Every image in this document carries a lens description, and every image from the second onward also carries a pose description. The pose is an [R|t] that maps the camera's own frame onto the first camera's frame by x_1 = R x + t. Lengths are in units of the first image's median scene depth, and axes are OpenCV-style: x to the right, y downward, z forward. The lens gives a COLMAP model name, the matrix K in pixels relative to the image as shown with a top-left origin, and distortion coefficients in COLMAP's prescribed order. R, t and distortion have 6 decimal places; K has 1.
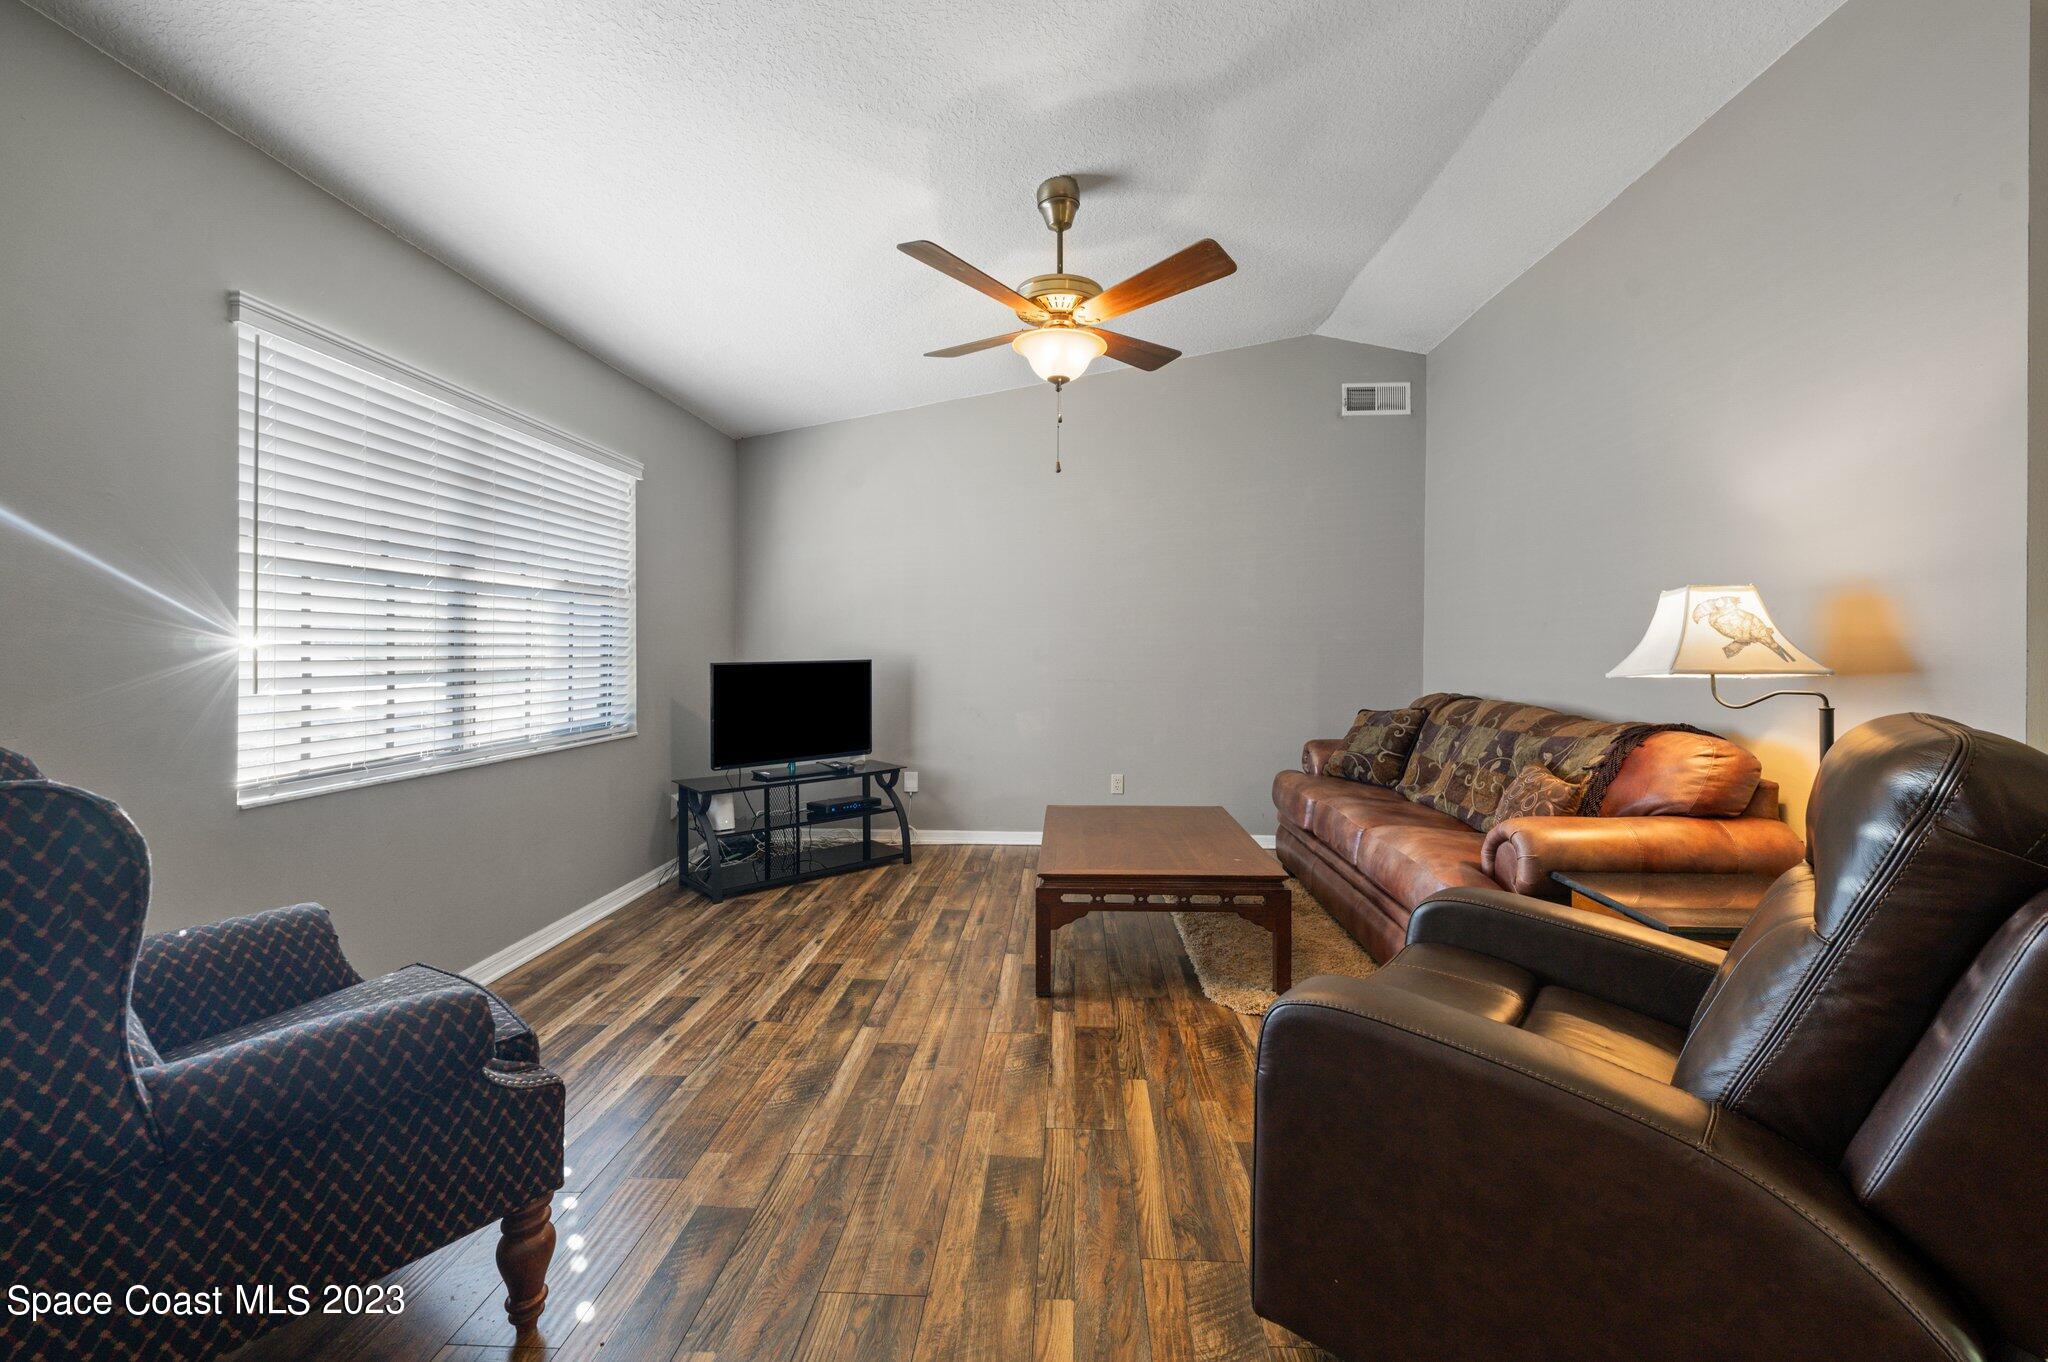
lens RADIAL K [[833.2, 0, 1035.2], [0, 833.2, 648.2], [0, 0, 1]] dist [-0.002176, -0.000145]
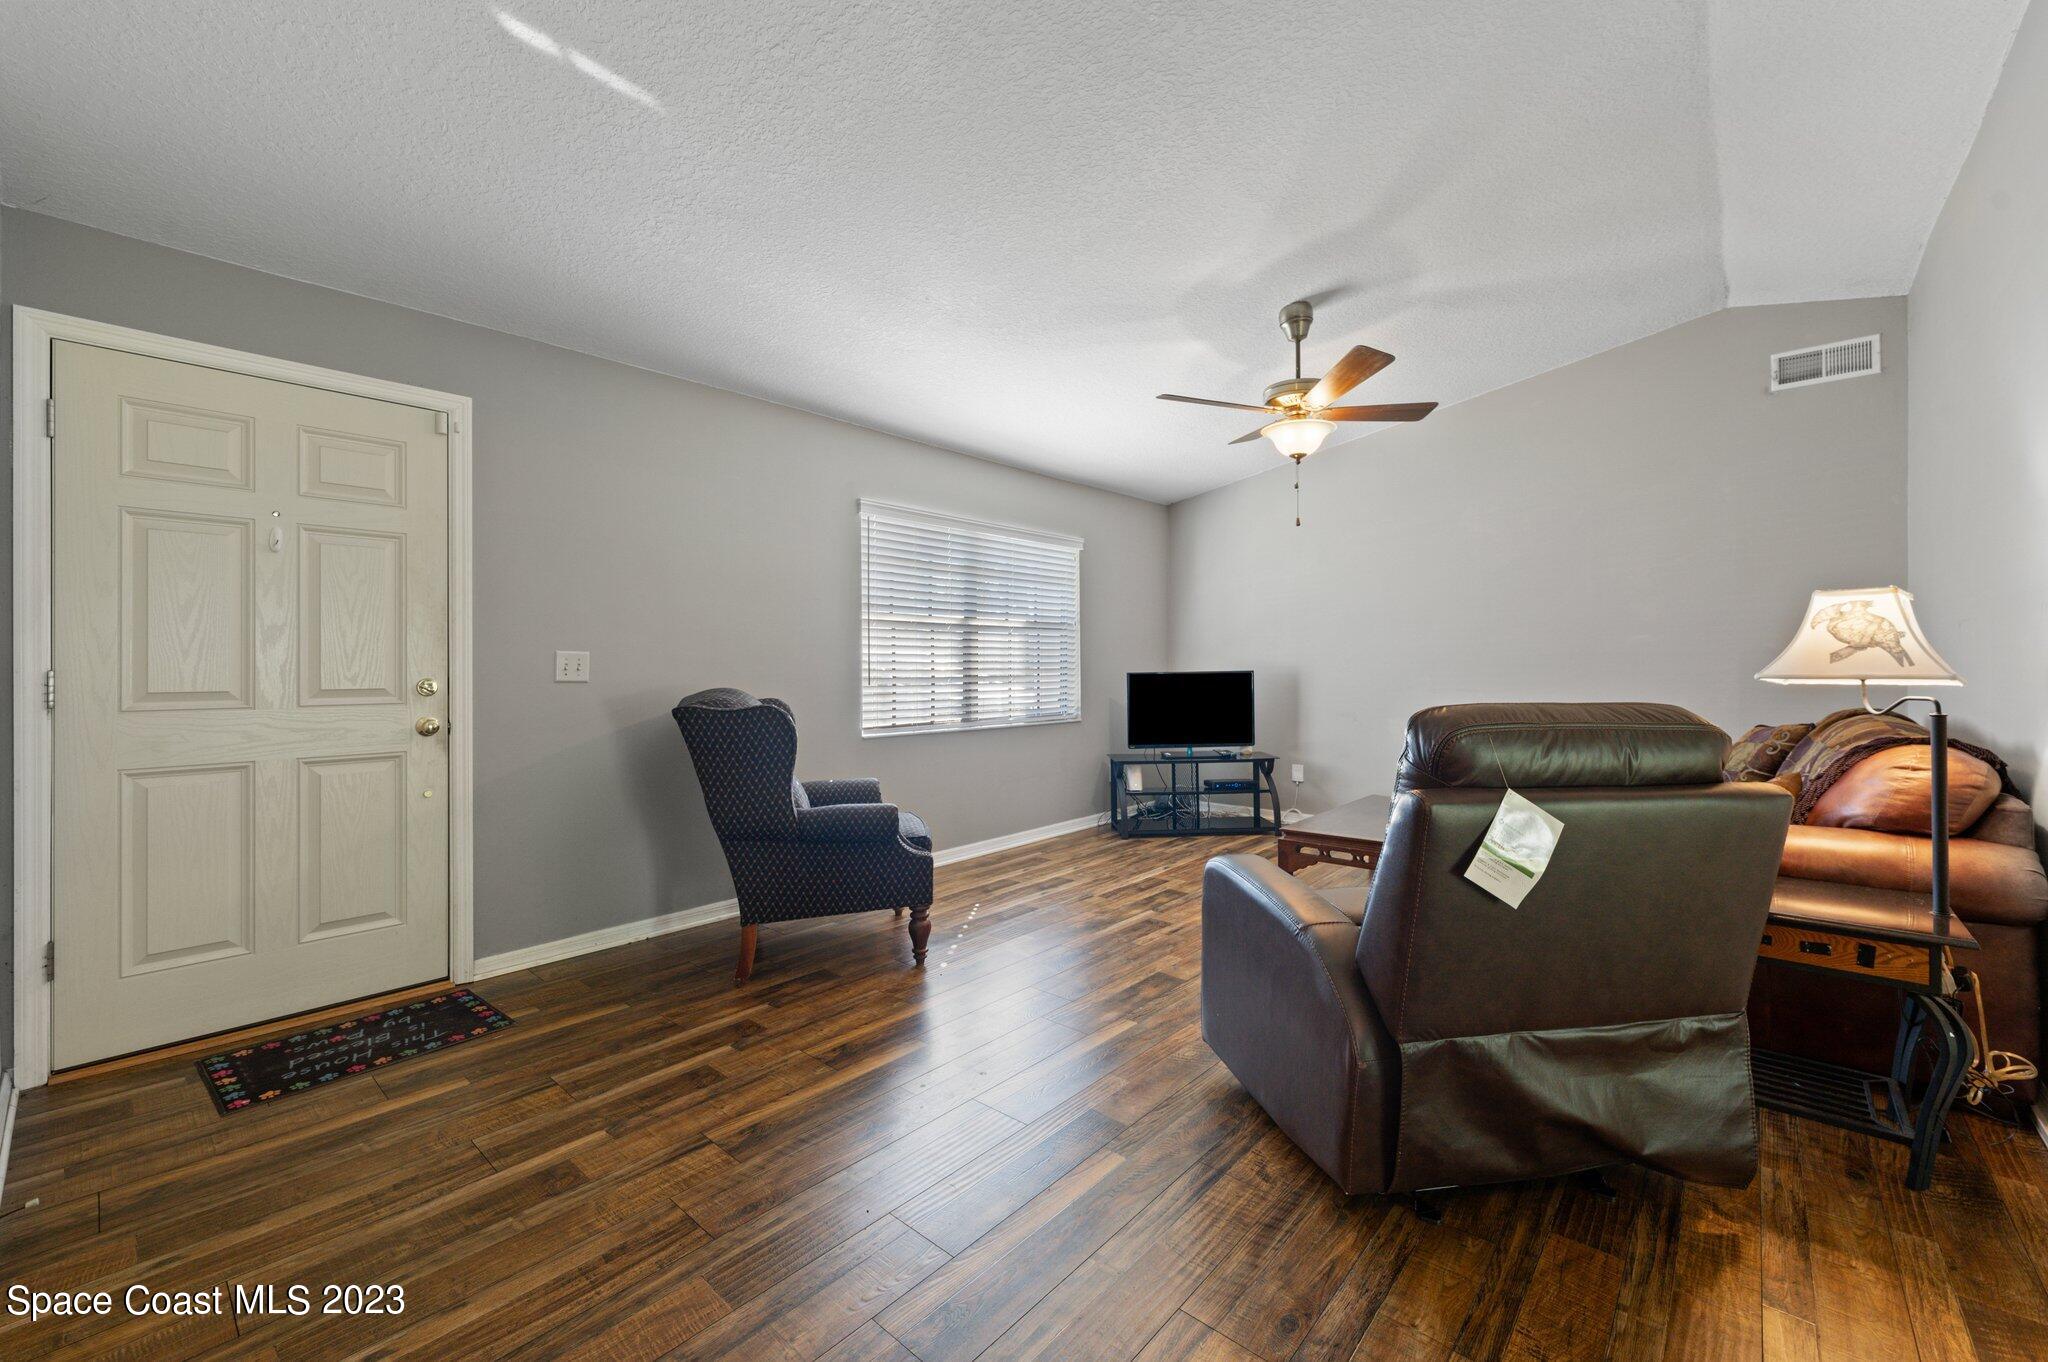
lens RADIAL K [[817.8, 0, 1043.1], [0, 817.8, 664.0], [0, 0, 1]] dist [0.010479, -0.000085]
pose [[0.786118, -0.006782, -0.618039, 0.517215], [0.007112, 0.999973, -0.001928, 0.005949], [0.618036, -0.002880, 0.786145, -0.269874]]
